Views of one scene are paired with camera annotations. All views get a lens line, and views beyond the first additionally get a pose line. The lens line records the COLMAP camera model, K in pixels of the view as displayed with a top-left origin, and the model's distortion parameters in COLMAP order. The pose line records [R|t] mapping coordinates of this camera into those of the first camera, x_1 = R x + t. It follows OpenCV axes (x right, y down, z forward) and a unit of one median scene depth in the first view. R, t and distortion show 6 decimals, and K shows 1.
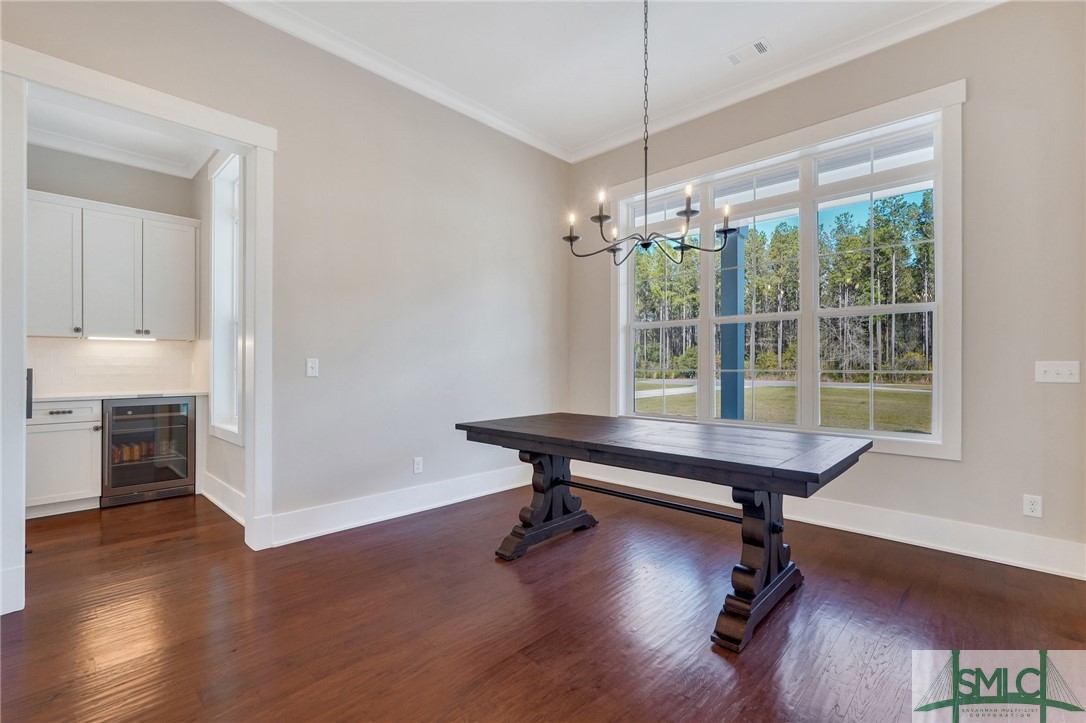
lens RADIAL K [[486.9, 0, 539.0], [0, 486.9, 364.1], [0, 0, 1]] dist [-0.004852, 0.004995]
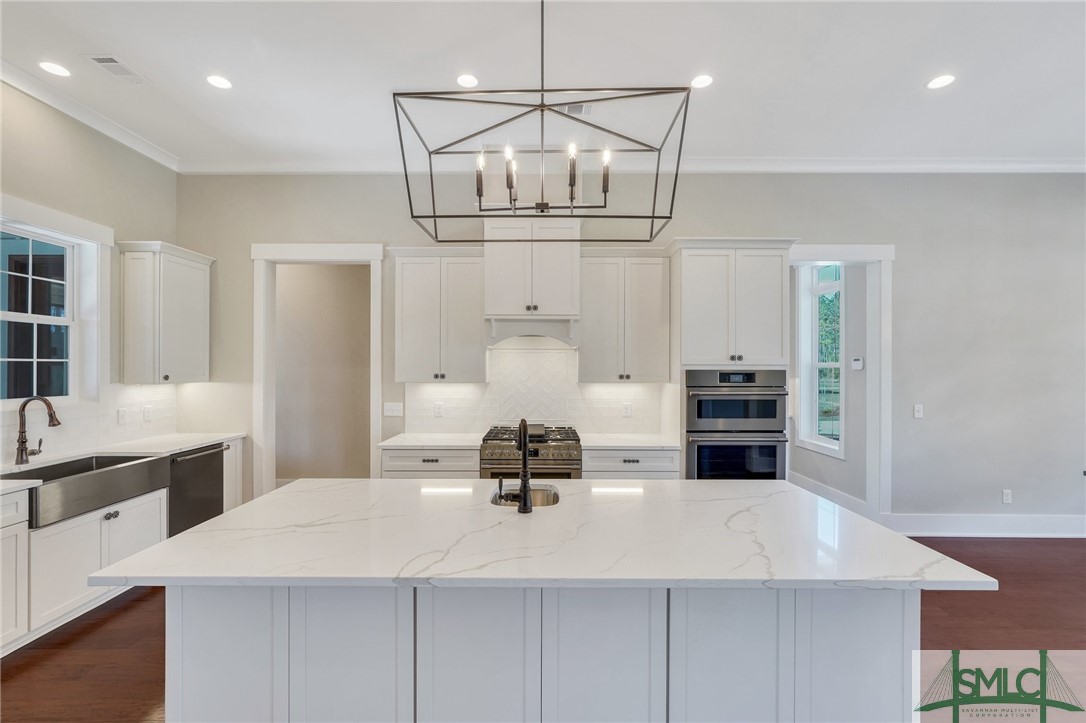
lens RADIAL K [[486.9, 0, 543.2], [0, 486.9, 362.5], [0, 0, 1]] dist [-0.004852, 0.004995]
pose [[0.699238, -0.002223, -0.714886, -0.192925], [-0.001230, 0.999990, -0.004312, -0.102850], [0.714888, 0.003894, 0.699228, -0.591764]]
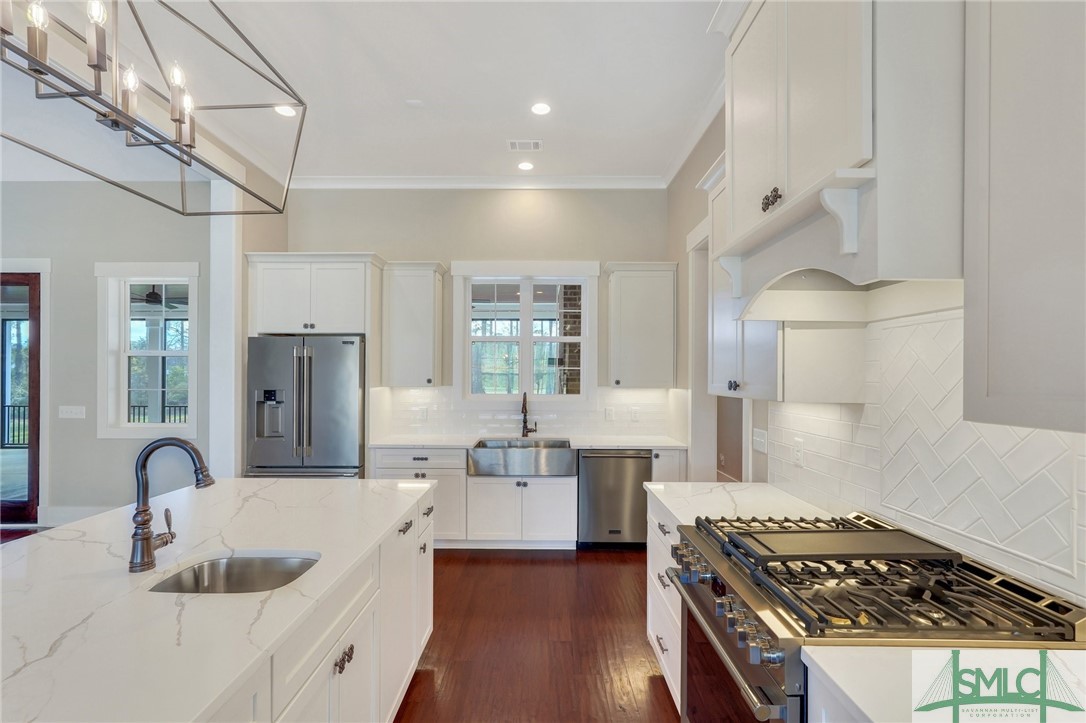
lens RADIAL K [[486.9, 0, 538.0], [0, 486.9, 376.0], [0, 0, 1]] dist [-0.004852, 0.004995]
pose [[-0.723391, -0.003307, -0.690431, -0.555082], [-0.002456, 0.999995, -0.002216, -0.086439], [0.690434, 0.000092, -0.723395, 0.247551]]
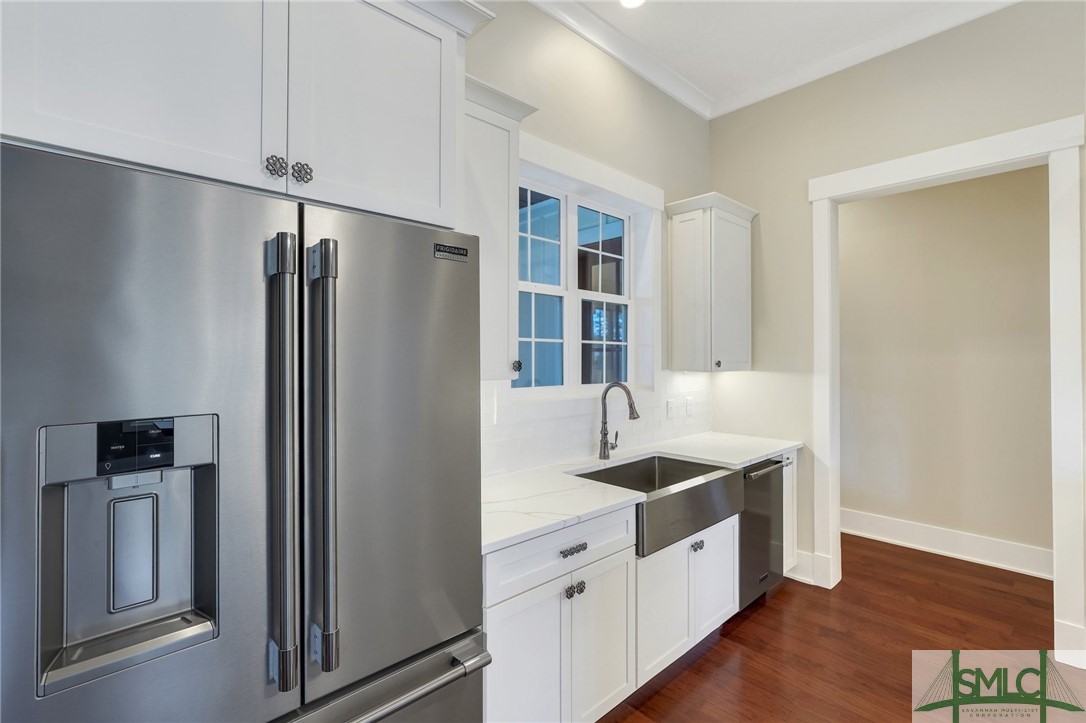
lens RADIAL K [[486.9, 0, 531.4], [0, 486.9, 353.9], [0, 0, 1]] dist [-0.004852, 0.004995]
pose [[-0.050728, -0.006411, -0.998692, -0.649875], [-0.000035, 0.999979, -0.006417, -0.086435], [0.998712, -0.000291, -0.050727, -0.712686]]
